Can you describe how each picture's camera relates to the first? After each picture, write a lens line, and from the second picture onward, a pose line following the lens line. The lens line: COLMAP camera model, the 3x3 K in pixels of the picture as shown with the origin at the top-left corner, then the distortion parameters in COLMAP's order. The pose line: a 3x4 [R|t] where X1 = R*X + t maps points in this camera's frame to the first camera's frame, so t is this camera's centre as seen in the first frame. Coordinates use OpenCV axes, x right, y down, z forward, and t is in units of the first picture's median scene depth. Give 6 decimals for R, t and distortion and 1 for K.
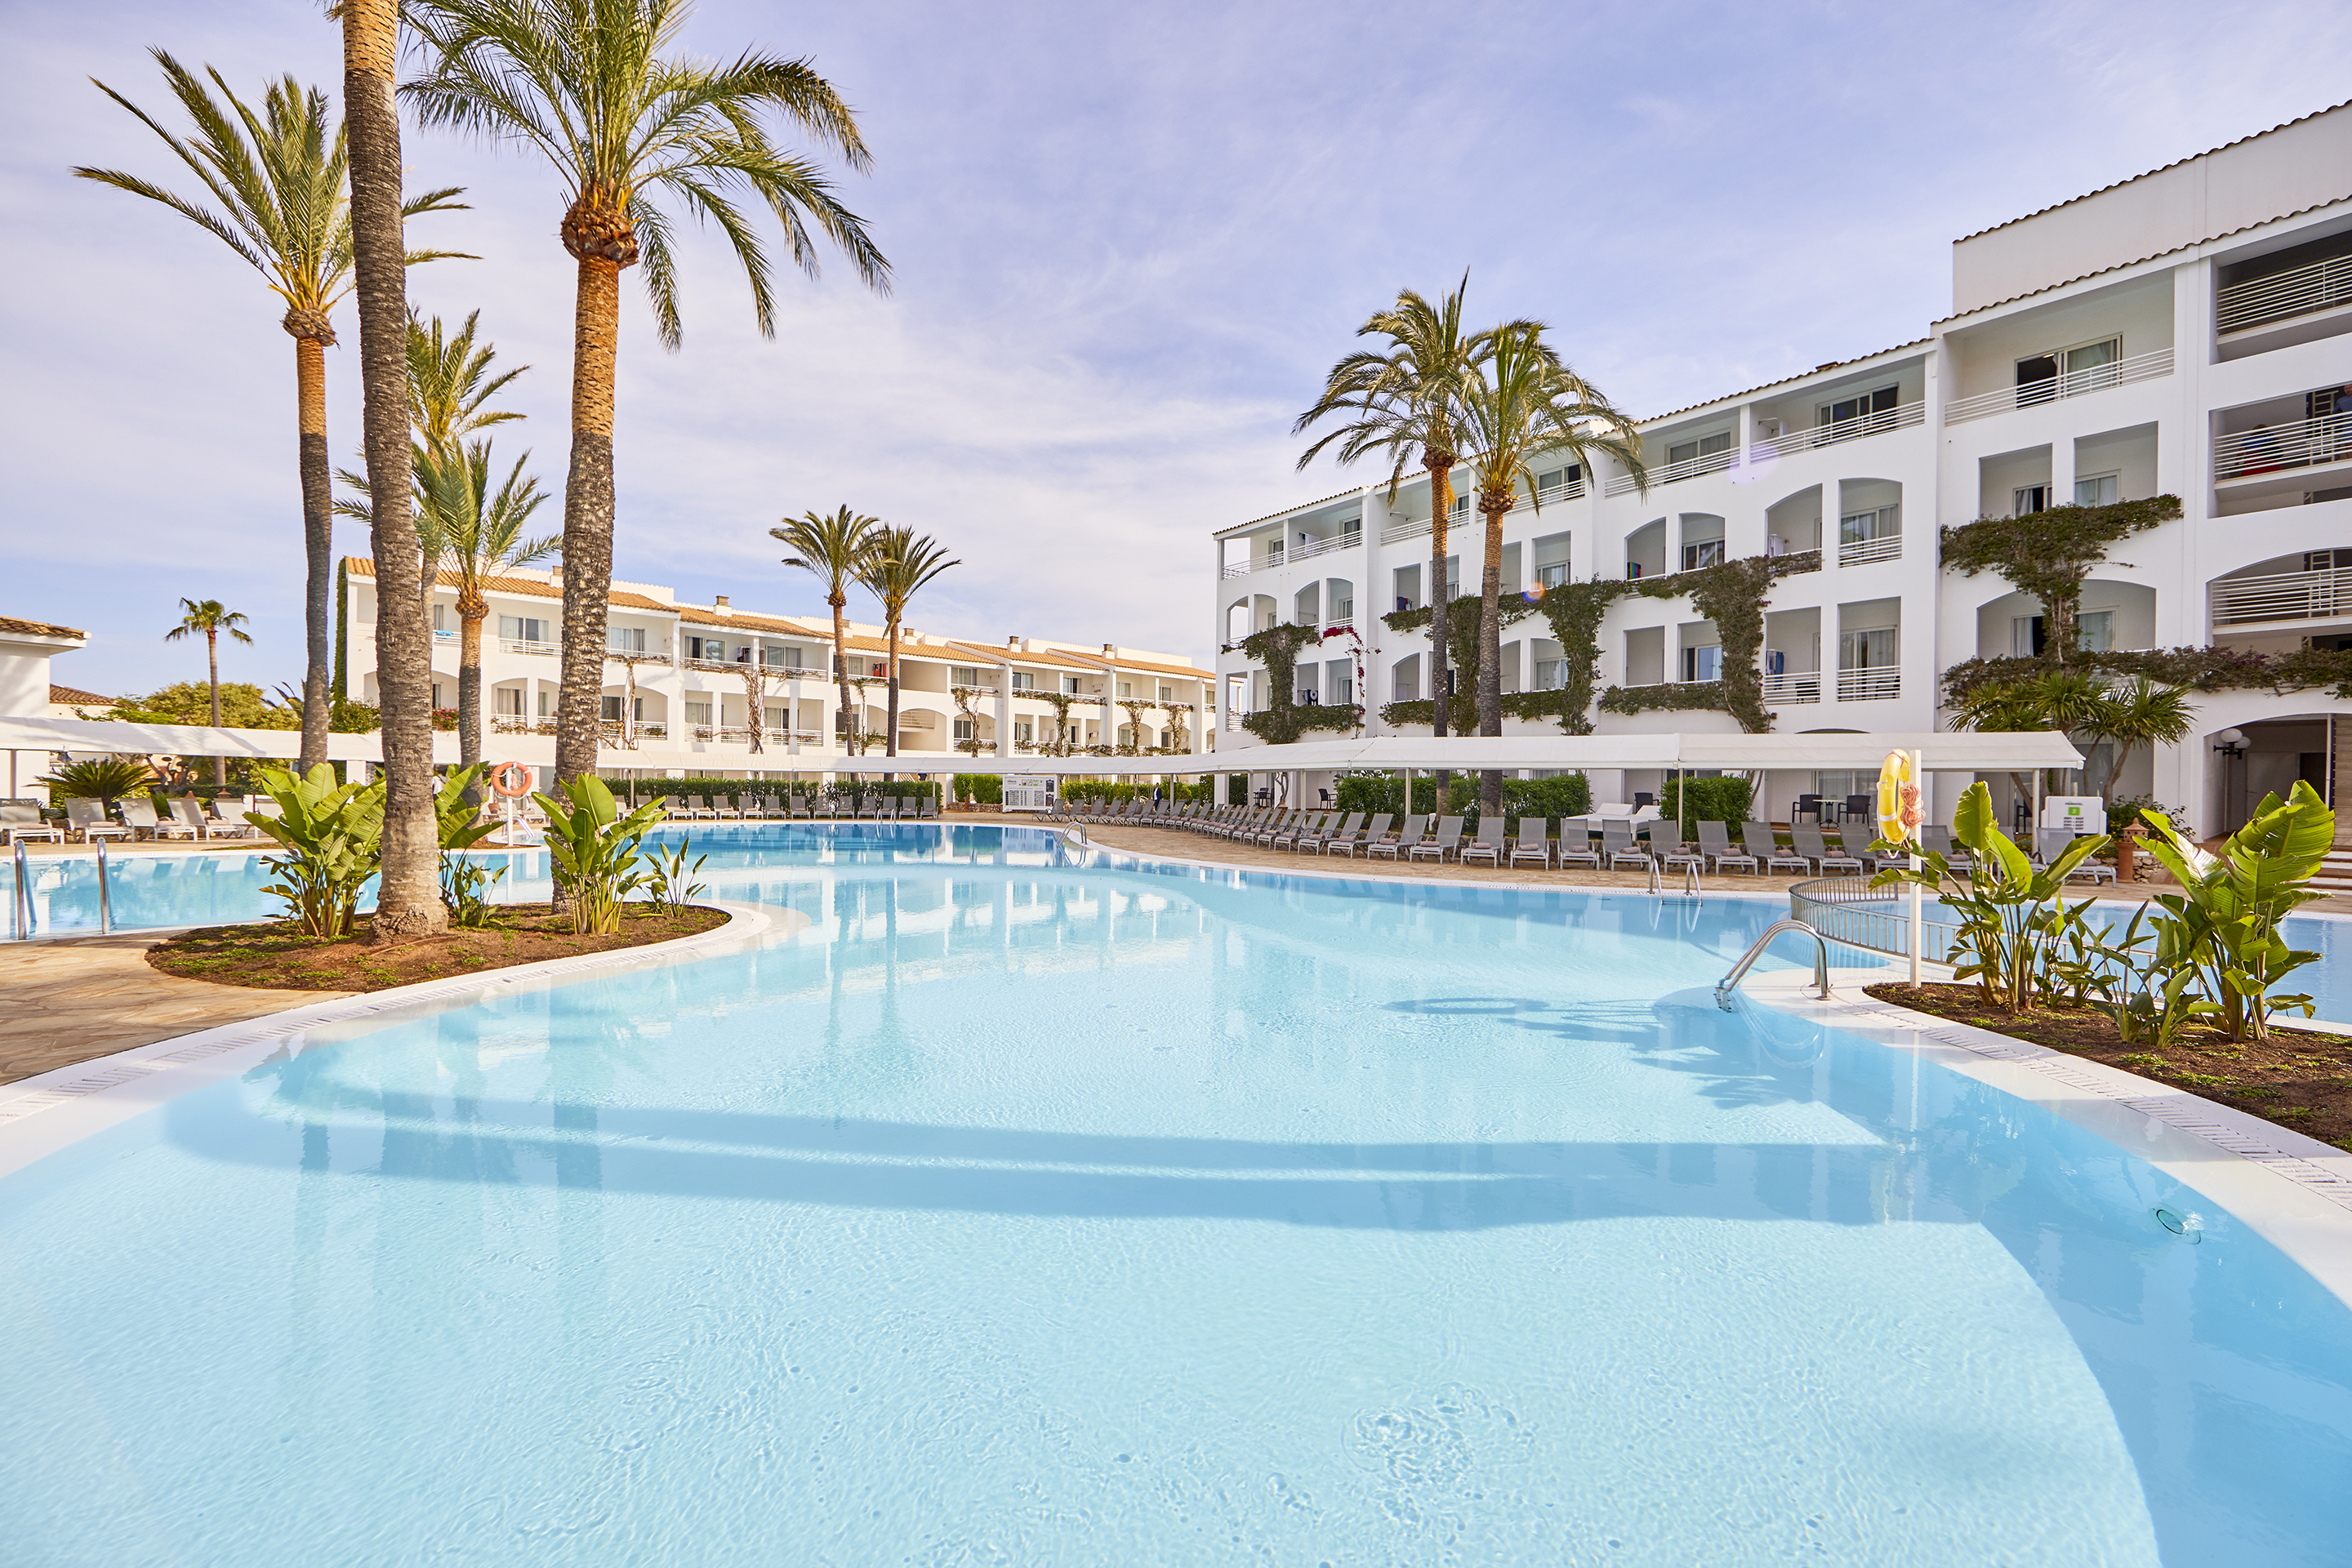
lens RADIAL K [[927.1, 0, 1187.2], [0, 927.1, 785.6], [0, 0, 1]] dist [-0.017588, 0.006274]
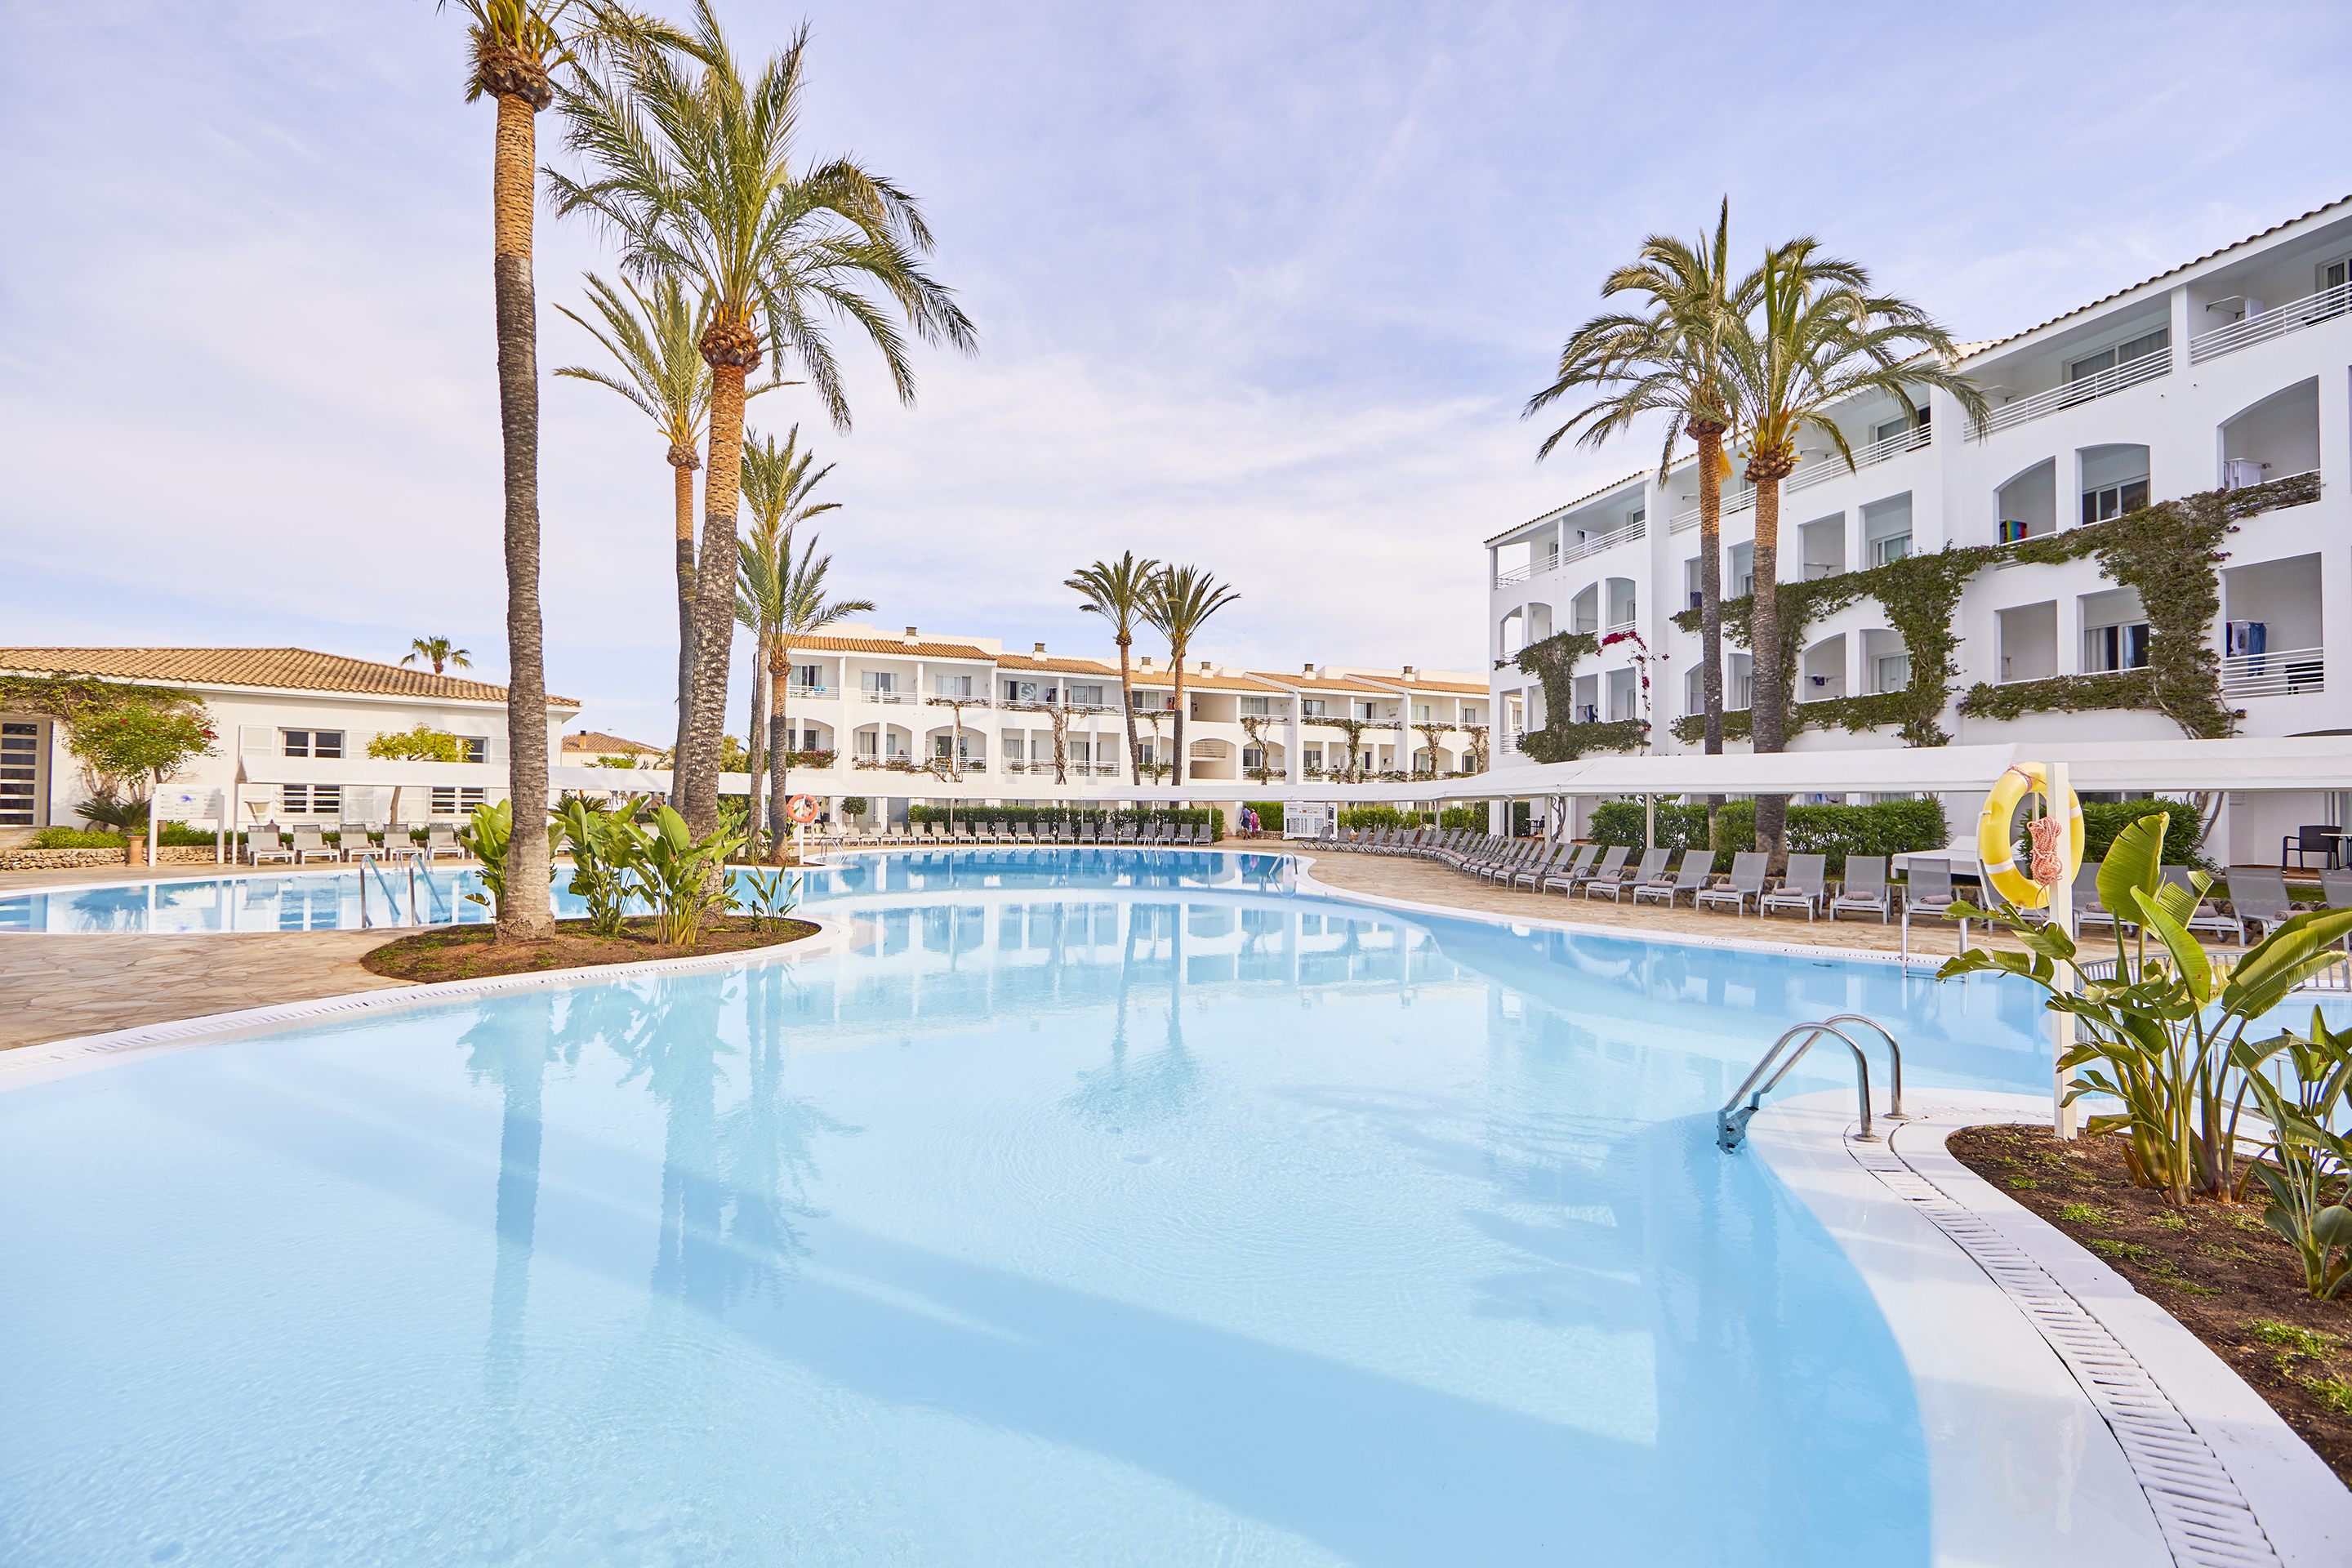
lens RADIAL K [[927.1, 0, 1187.2], [0, 927.1, 785.6], [0, 0, 1]] dist [-0.017588, 0.006274]
pose [[0.931094, -0.011424, -0.364600, 0.095270], [0.000944, 0.999582, -0.028910, -0.001040], [0.364777, 0.026574, 0.930715, 0.038503]]
